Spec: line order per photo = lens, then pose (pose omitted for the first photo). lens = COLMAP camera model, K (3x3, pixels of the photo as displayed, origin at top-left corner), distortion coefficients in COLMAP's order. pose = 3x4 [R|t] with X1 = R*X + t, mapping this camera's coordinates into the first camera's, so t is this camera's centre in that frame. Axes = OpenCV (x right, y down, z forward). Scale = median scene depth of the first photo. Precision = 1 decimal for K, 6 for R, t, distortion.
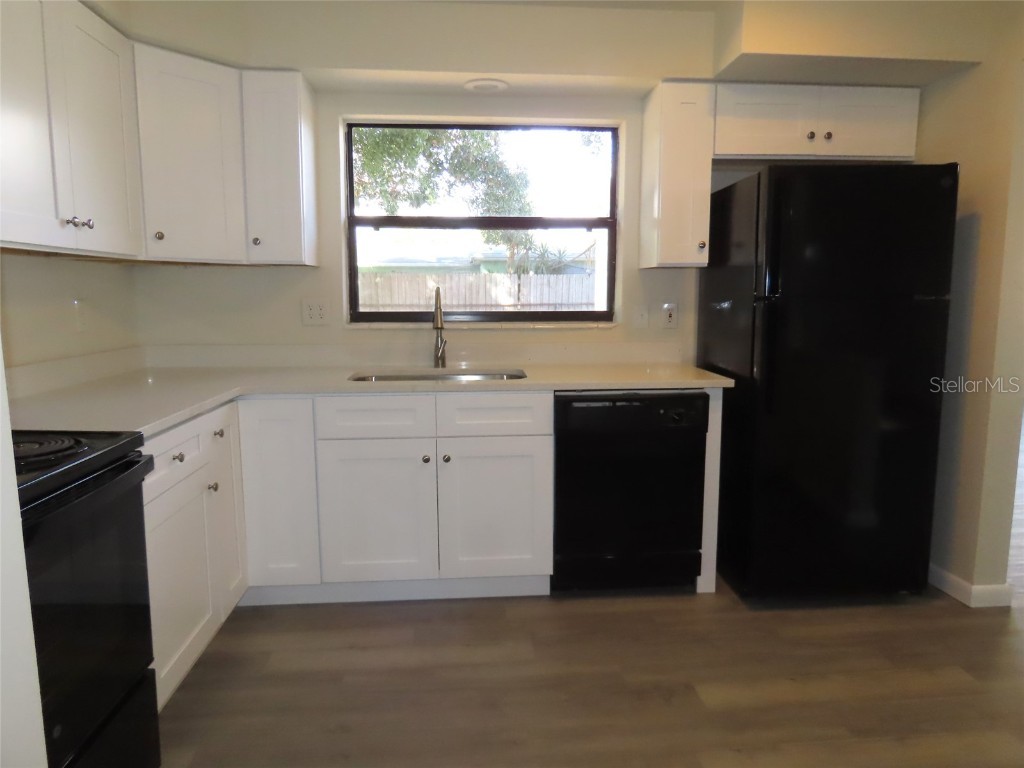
lens RADIAL K [[641.9, 0, 514.5], [0, 641.9, 381.8], [0, 0, 1]] dist [-0.014215, 0.004629]
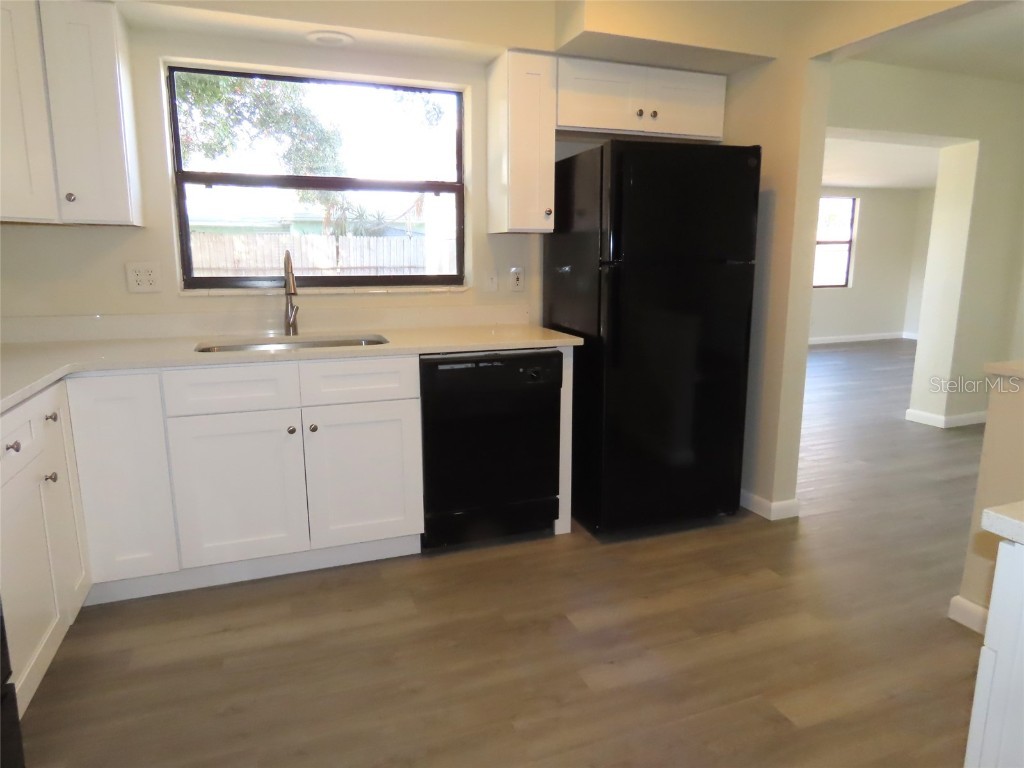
lens RADIAL K [[641.9, 0, 514.5], [0, 641.9, 381.8], [0, 0, 1]] dist [-0.014215, 0.004629]
pose [[0.960280, -0.050018, 0.274518, -0.069741], [0.034364, 0.997513, 0.061542, -0.000382], [-0.276913, -0.049664, 0.959611, -0.017492]]
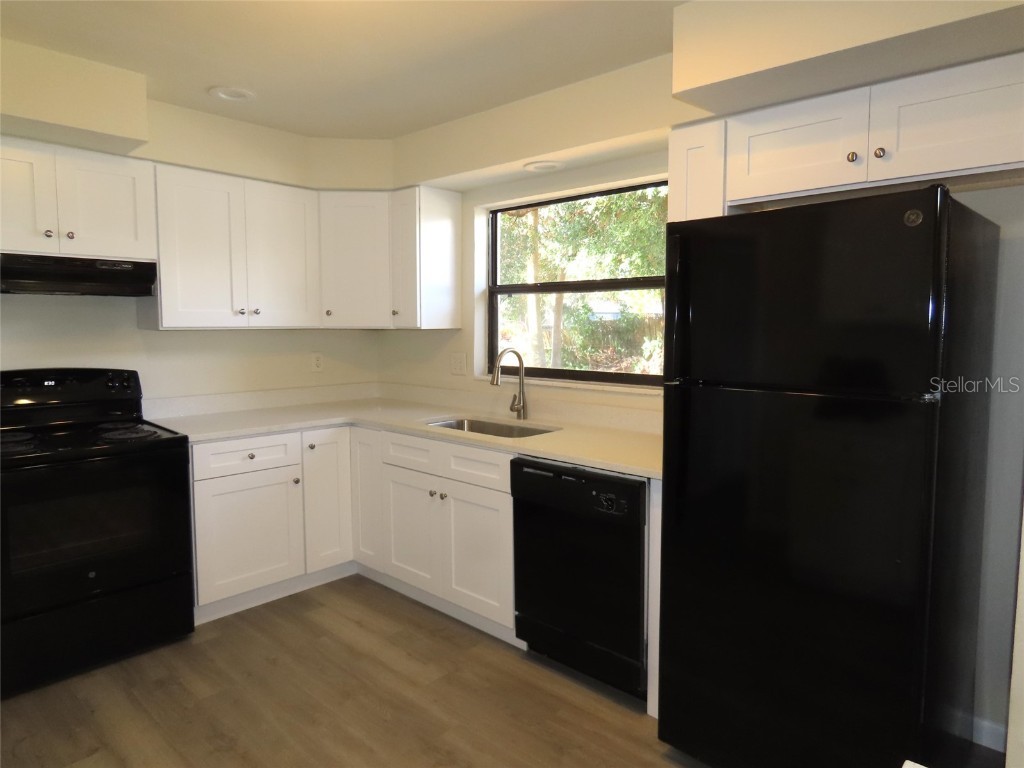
lens RADIAL K [[641.9, 0, 514.5], [0, 641.9, 381.8], [0, 0, 1]] dist [-0.014215, 0.004629]
pose [[0.680678, 0.069023, -0.729324, 0.764148], [-0.103076, 0.994671, -0.002066, -0.093124], [0.725295, 0.076582, 0.684165, 0.251190]]
